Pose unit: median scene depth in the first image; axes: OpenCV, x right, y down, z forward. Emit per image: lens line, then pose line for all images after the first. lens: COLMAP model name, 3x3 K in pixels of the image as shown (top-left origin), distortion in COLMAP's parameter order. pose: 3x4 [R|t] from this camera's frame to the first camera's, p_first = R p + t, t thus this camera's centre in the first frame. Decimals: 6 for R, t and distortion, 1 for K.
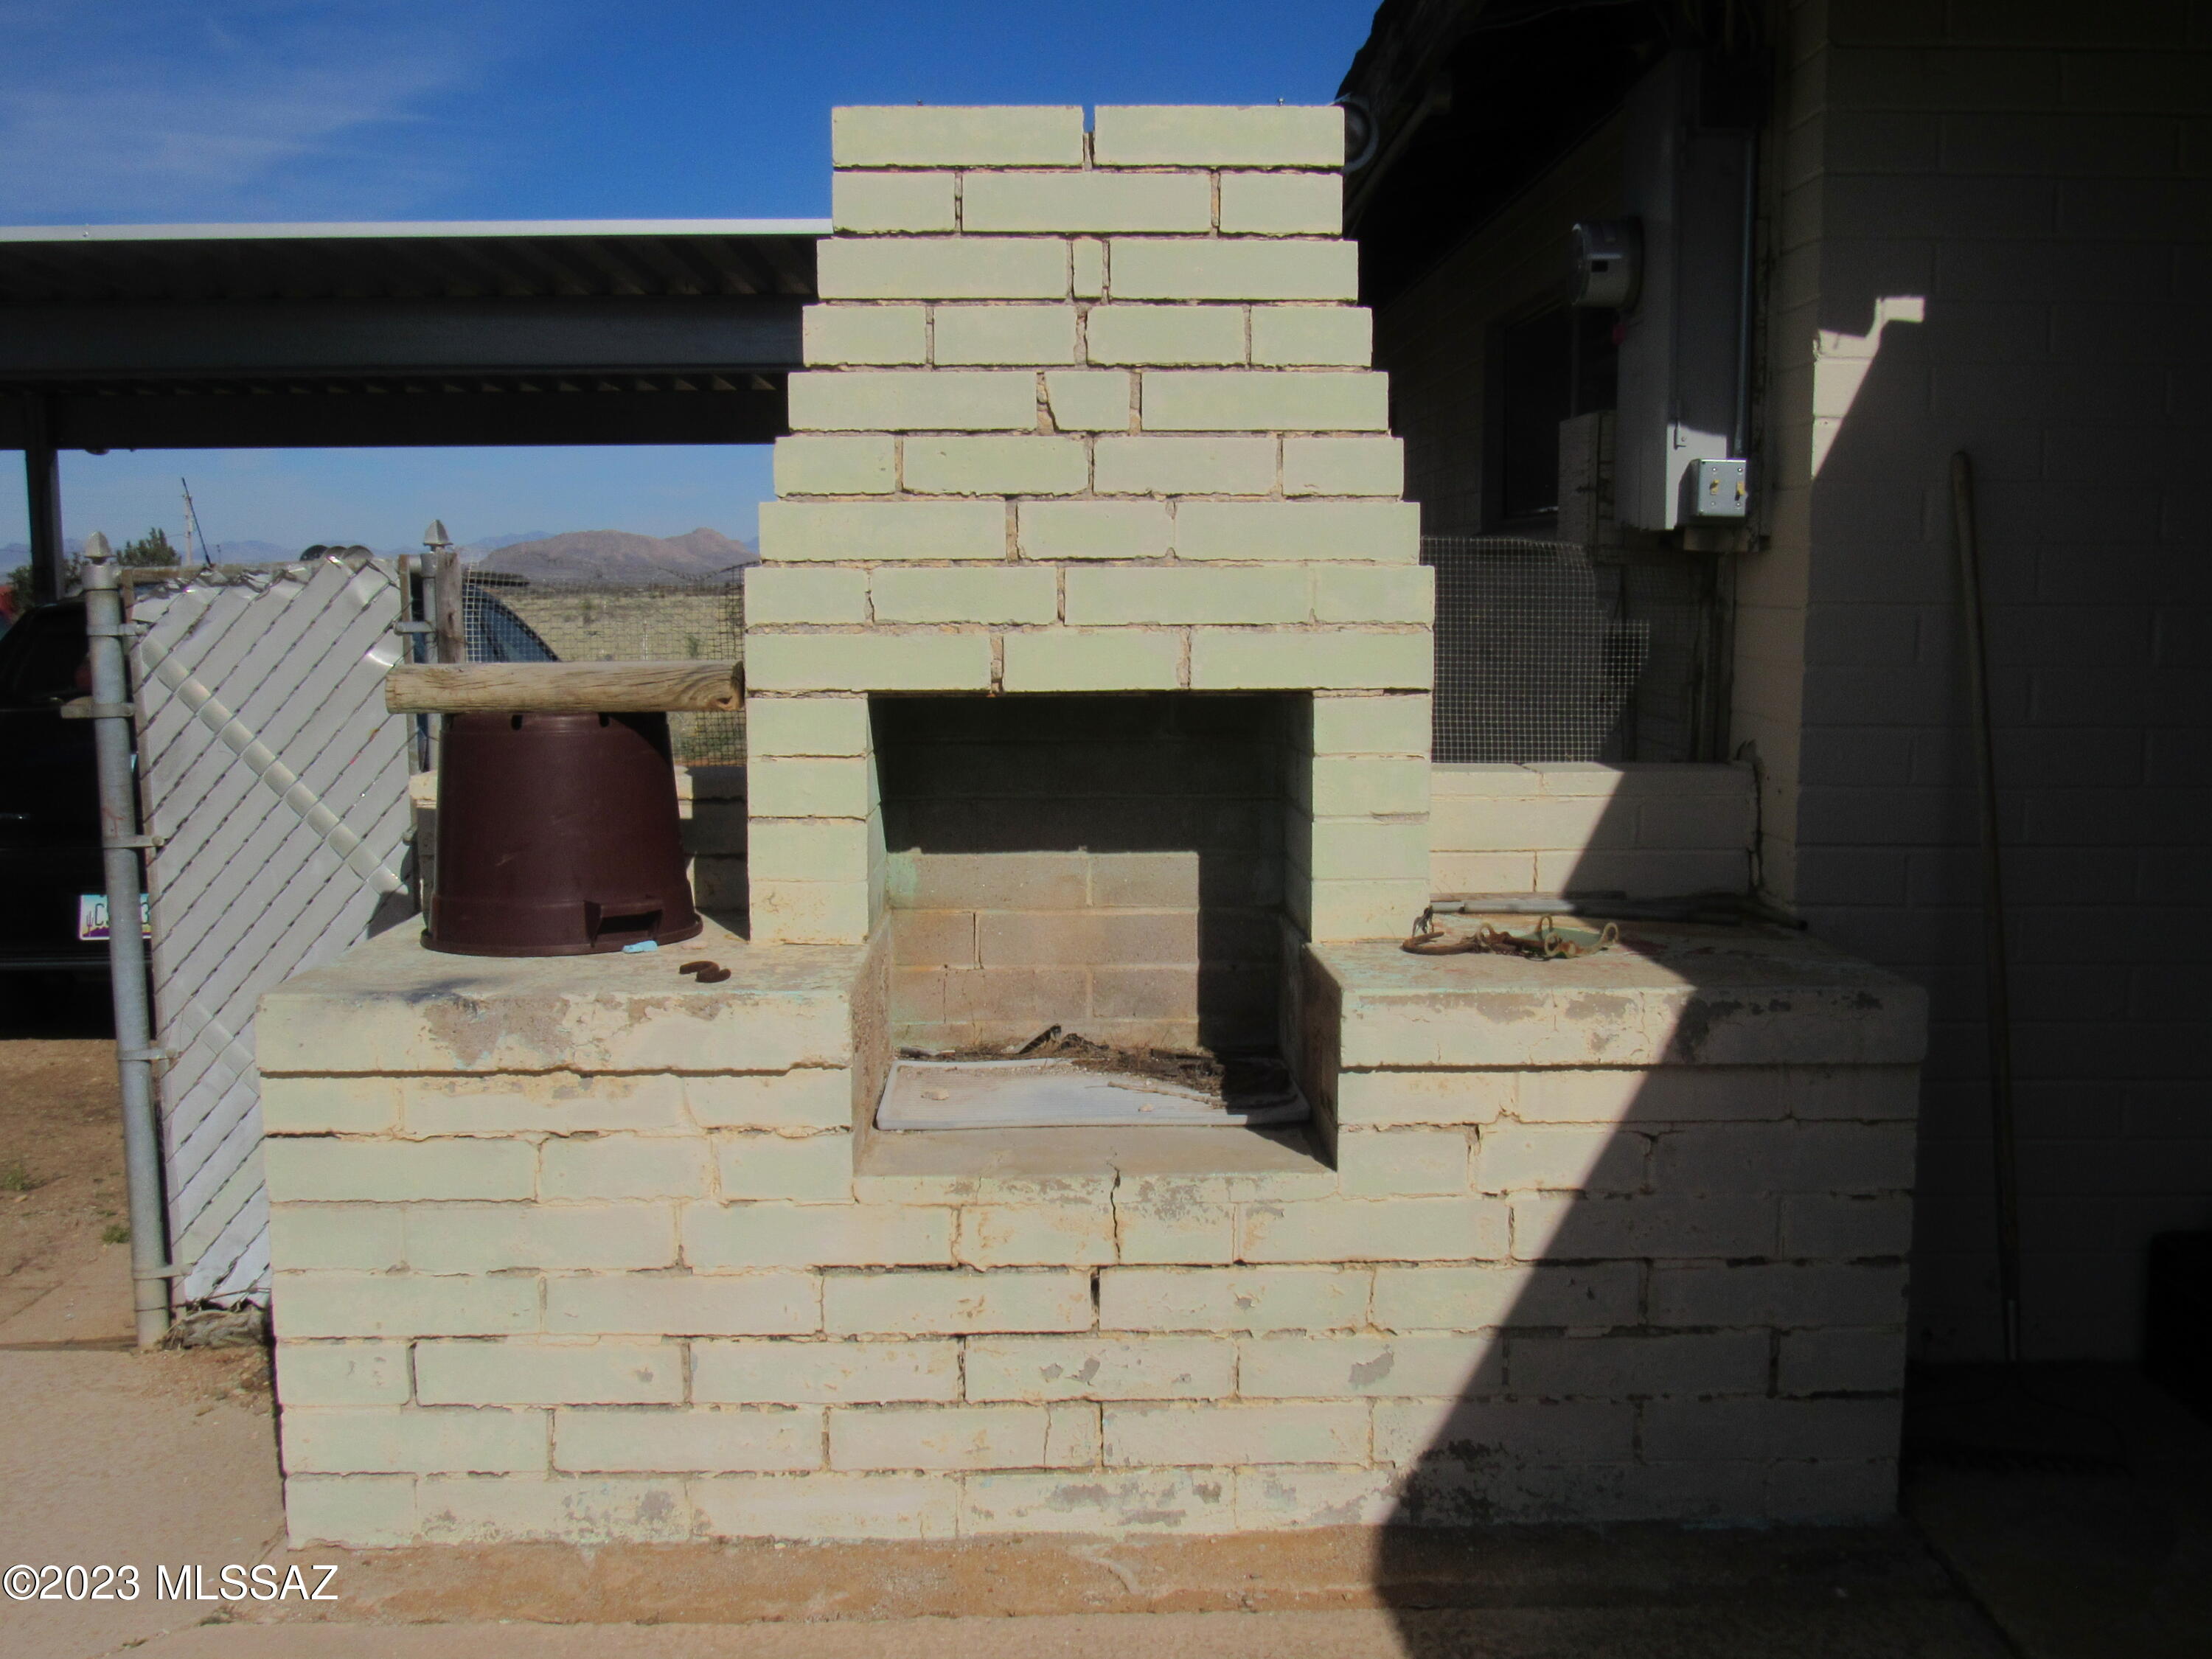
lens RADIAL K [[2201.3, 0, 1103.7], [0, 2201.3, 821.6], [0, 0, 1]] dist [-0.025125, -0.012983]
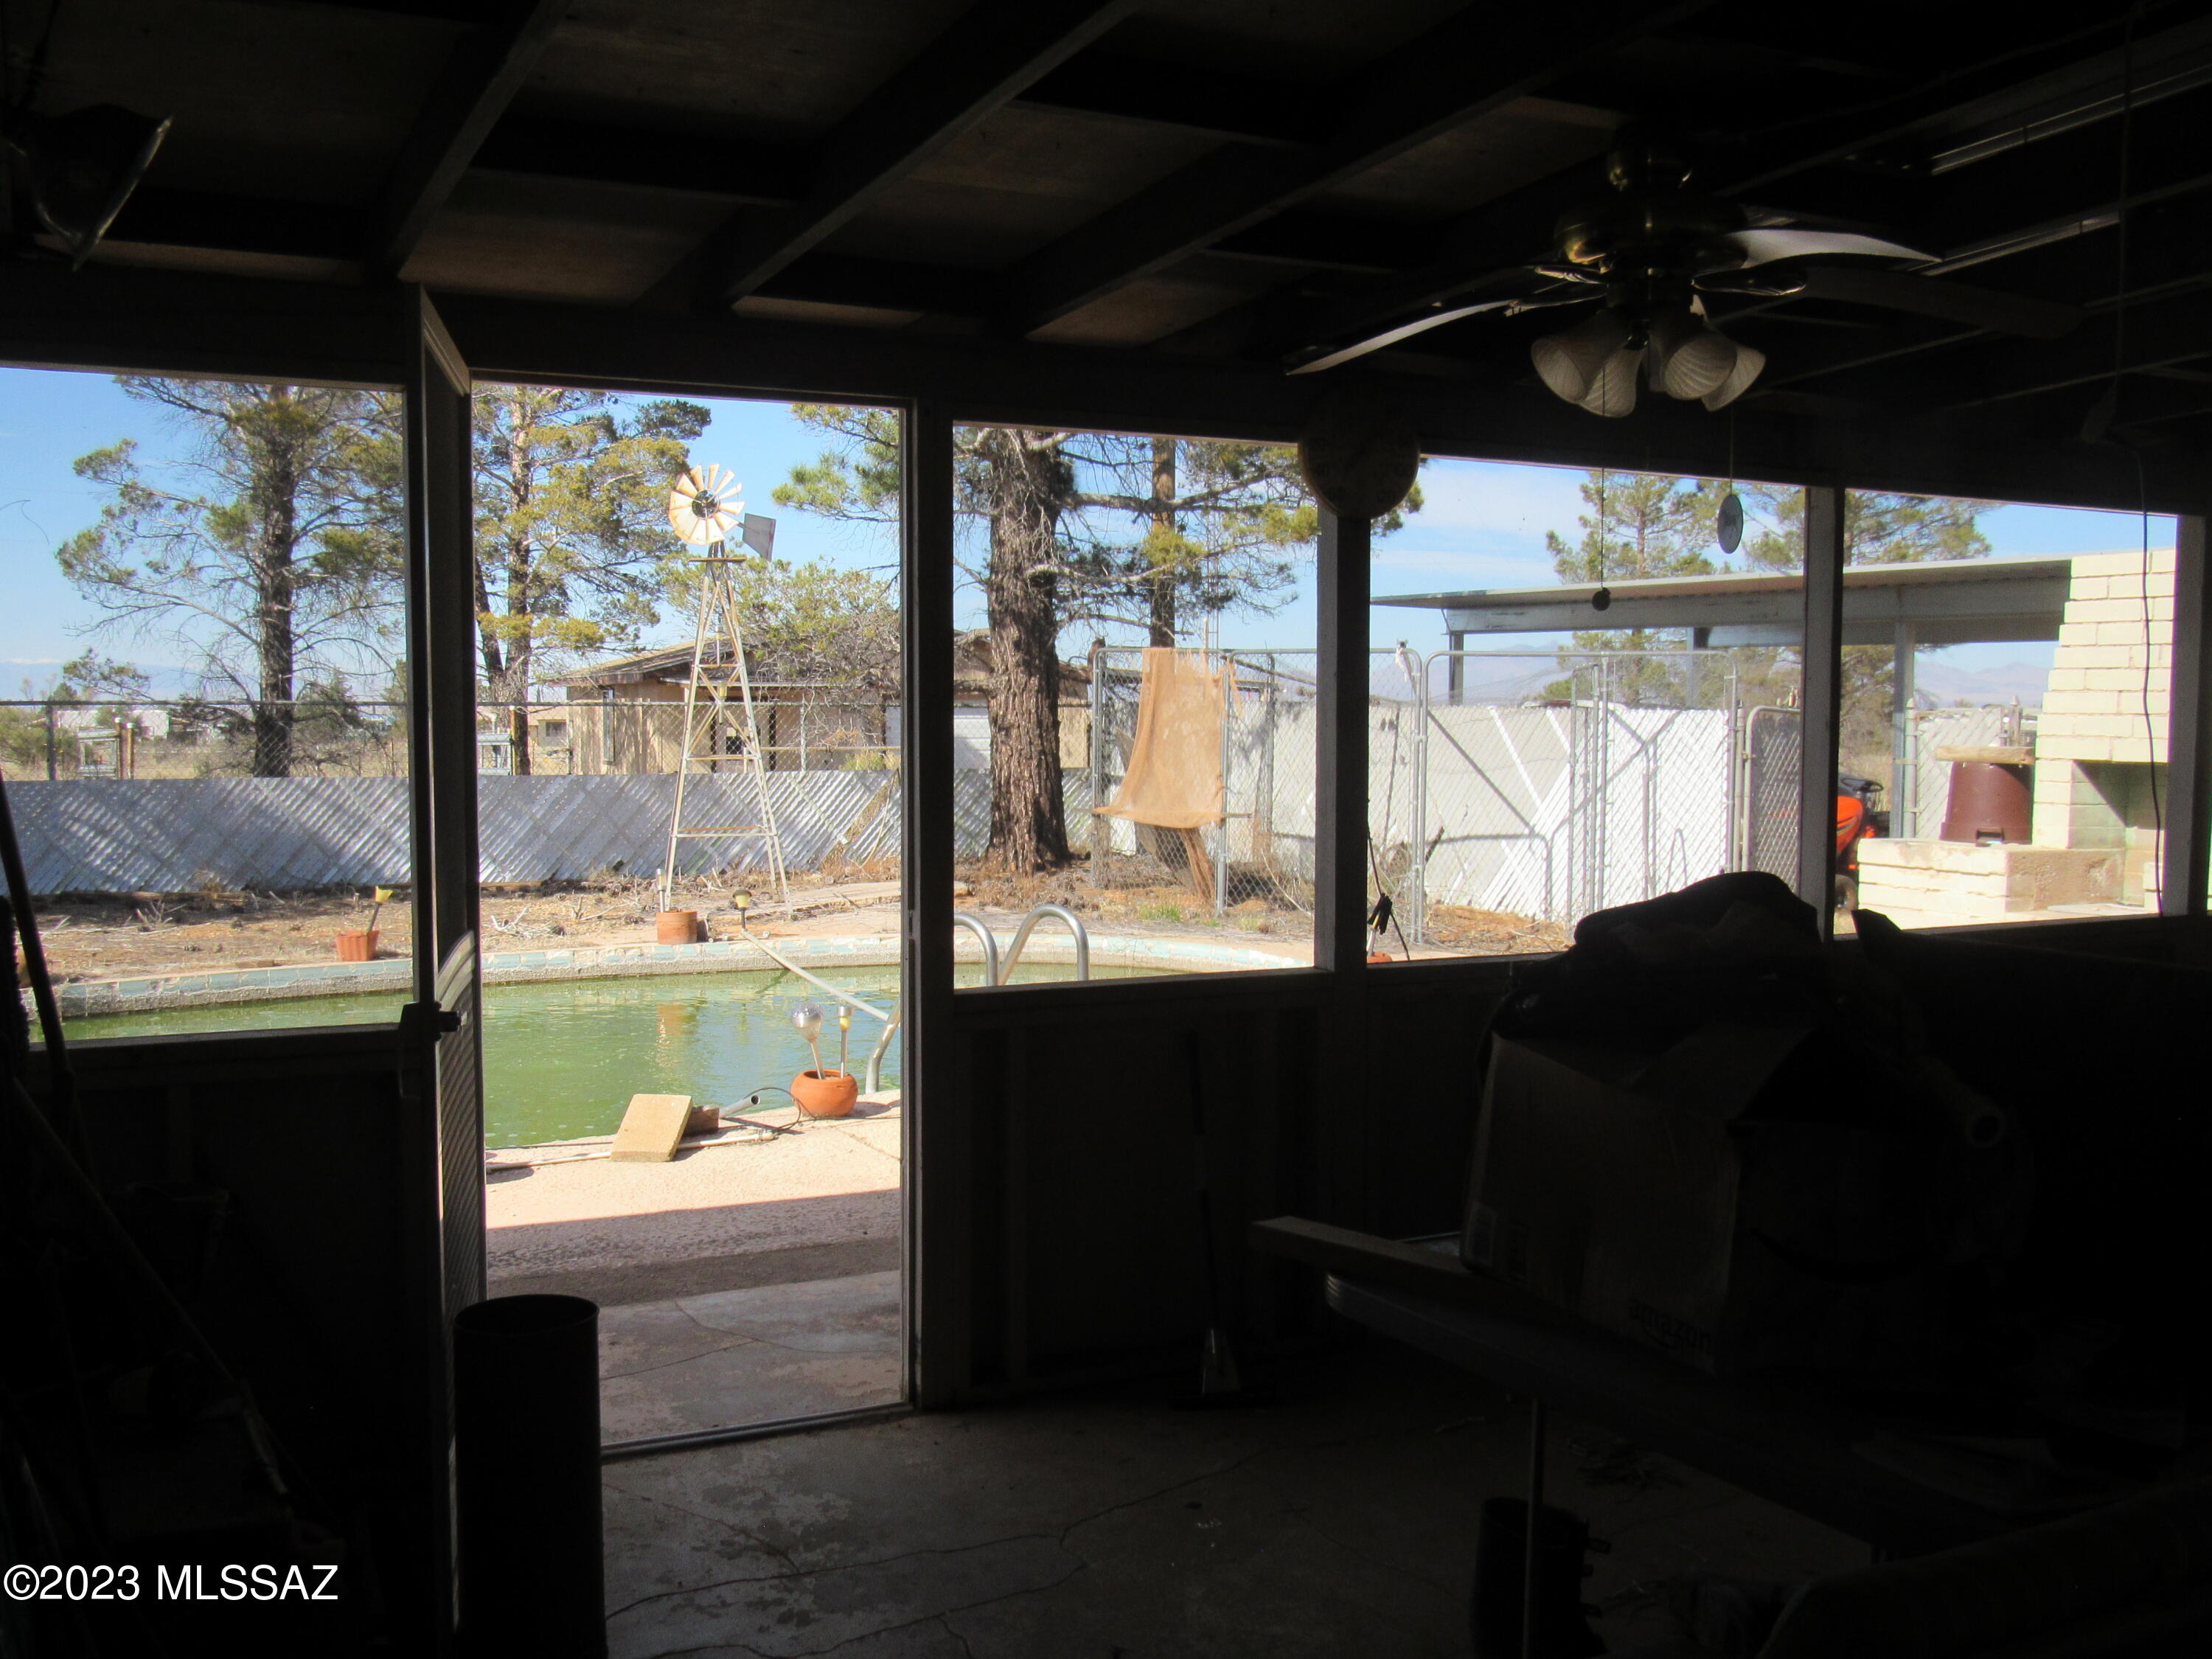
lens RADIAL K [[2201.3, 0, 1103.7], [0, 2201.3, 821.6], [0, 0, 1]] dist [-0.025125, -0.012983]
pose [[0.444648, 0.063342, -0.893463, 1.603840], [-0.124633, 0.992168, 0.008314, 0.131087], [0.886992, 0.107658, 0.449061, -1.170260]]
